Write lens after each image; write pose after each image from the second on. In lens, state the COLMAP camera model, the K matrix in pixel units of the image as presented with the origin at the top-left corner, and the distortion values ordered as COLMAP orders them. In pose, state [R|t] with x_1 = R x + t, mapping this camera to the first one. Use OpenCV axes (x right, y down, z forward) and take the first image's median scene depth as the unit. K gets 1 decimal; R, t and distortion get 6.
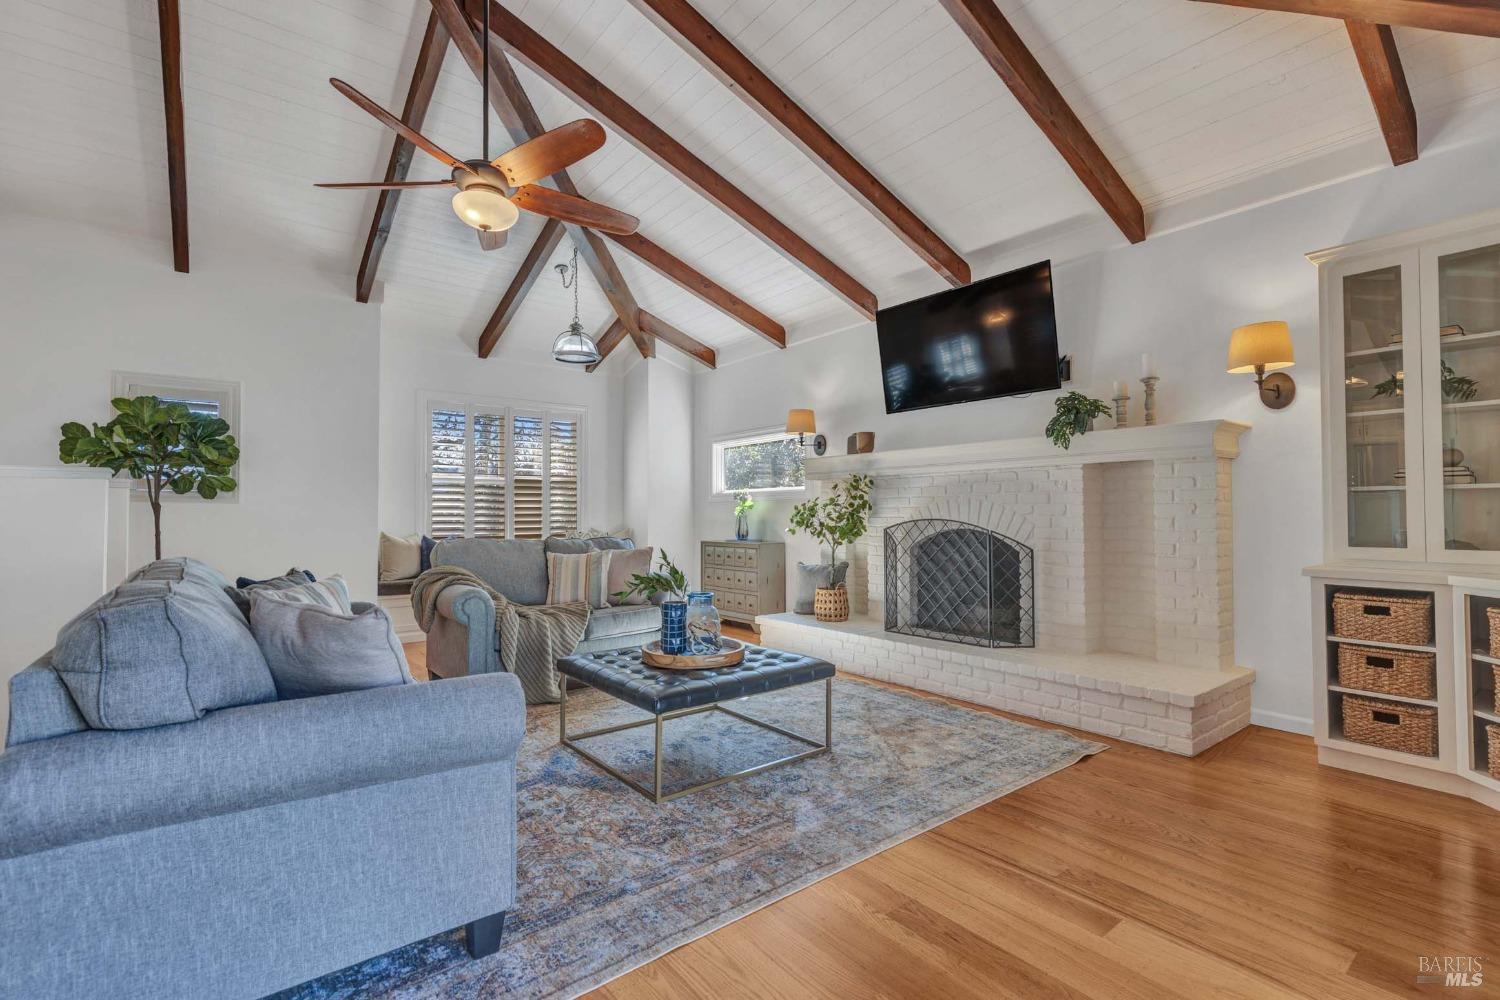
lens RADIAL K [[671.8, 0, 750.0], [0, 671.8, 500.0], [0, 0, 1]] dist [-0.000153, -0.000480]
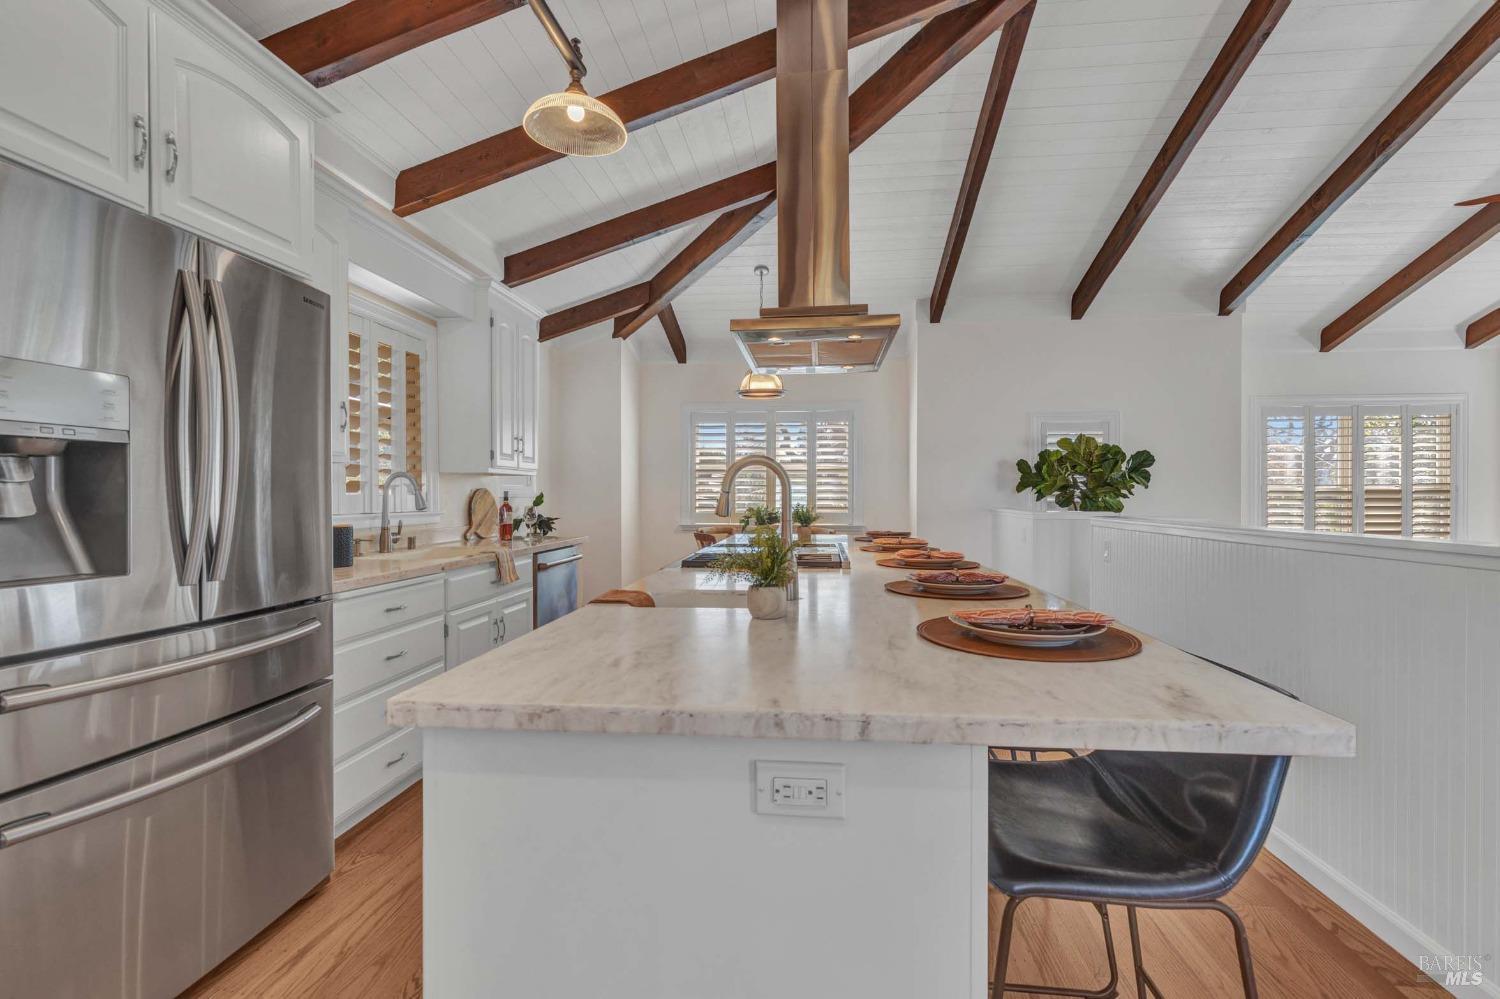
lens RADIAL K [[675.1, 0, 756.5], [0, 675.1, 487.4], [0, 0, 1]] dist [0.001370, 0.000288]
pose [[0.732062, -0.005720, -0.681214, -0.577440], [0.014961, 0.999859, 0.007682, -0.089817], [0.681074, -0.015815, 0.732044, -0.227708]]
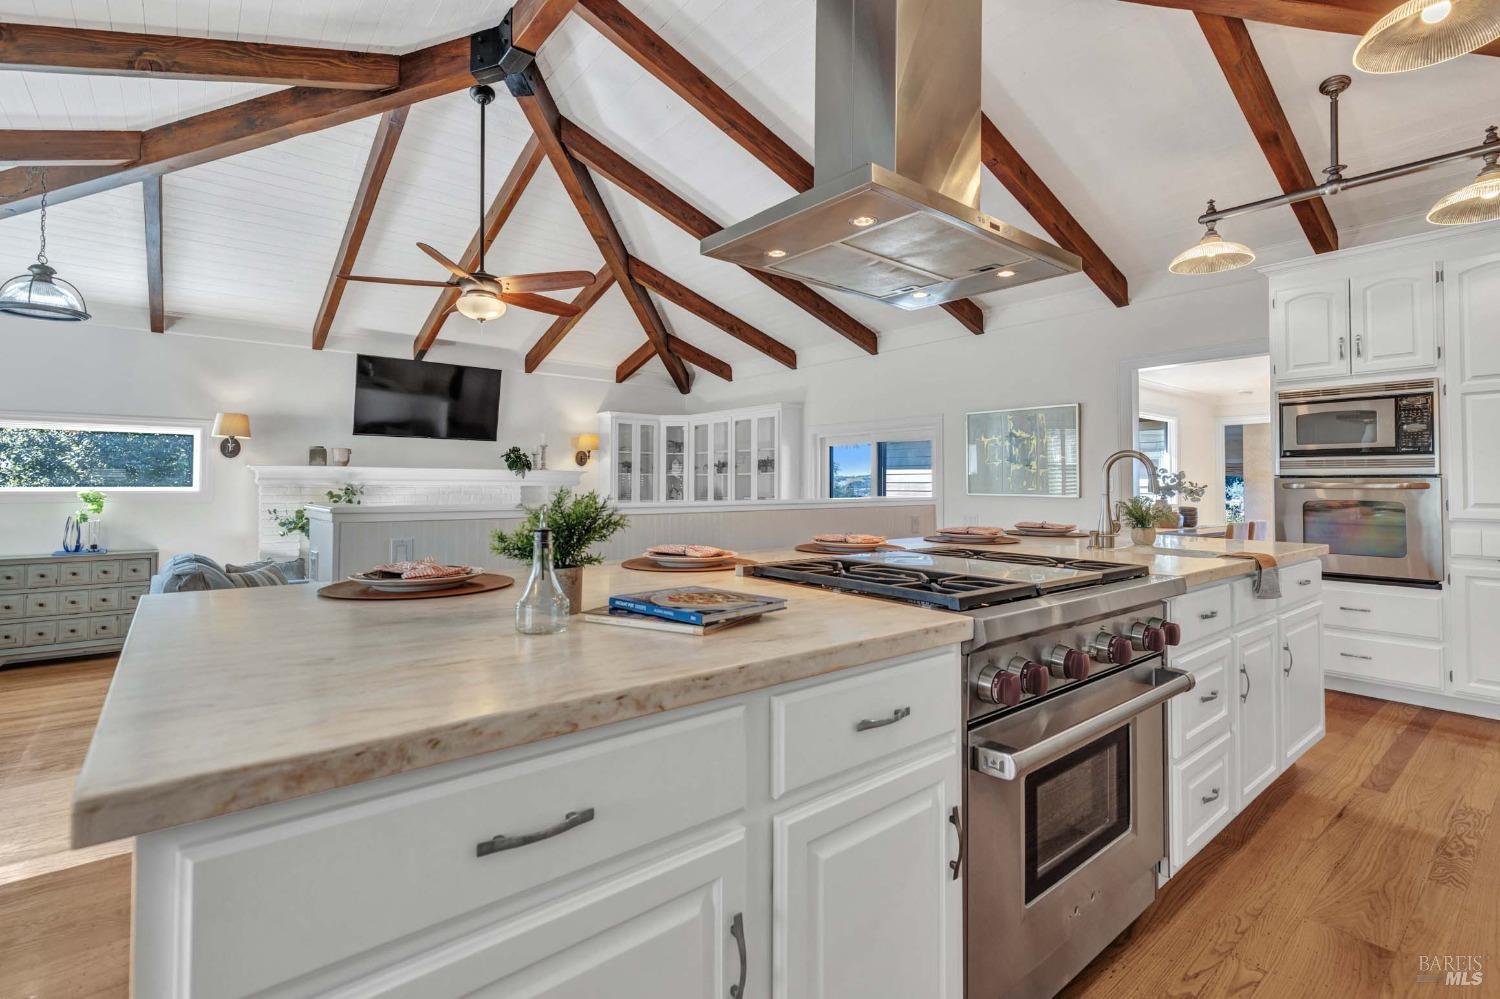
lens RADIAL K [[673.8, 0, 753.0], [0, 673.8, 469.7], [0, 0, 1]] dist [0.004780, 0.000092]
pose [[0.013332, 0.023722, 0.999630, -1.338780], [-0.028673, 0.999317, -0.023332, -0.070644], [-0.999500, -0.028351, 0.014003, 0.304055]]
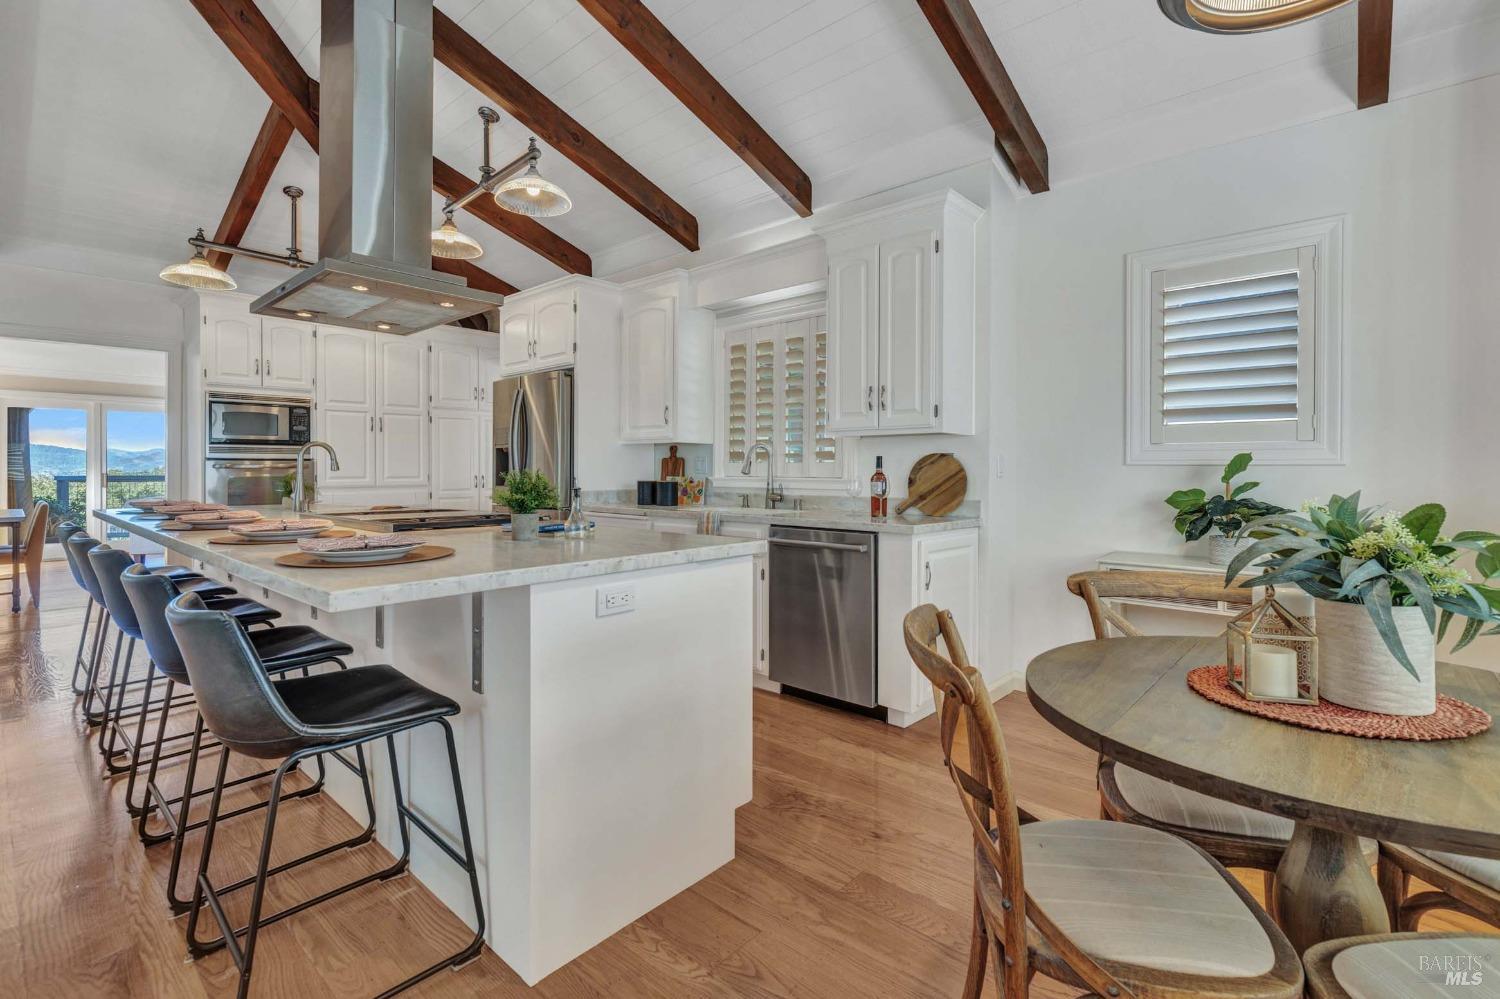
lens RADIAL K [[682.5, 0, 752.2], [0, 682.5, 471.1], [0, 0, 1]] dist [0.001553, -0.001194]
pose [[-0.987190, 0.001347, -0.159546, -1.169748], [0.004468, 0.999806, -0.019204, -0.058371], [0.159489, -0.019671, -0.987004, 0.809041]]
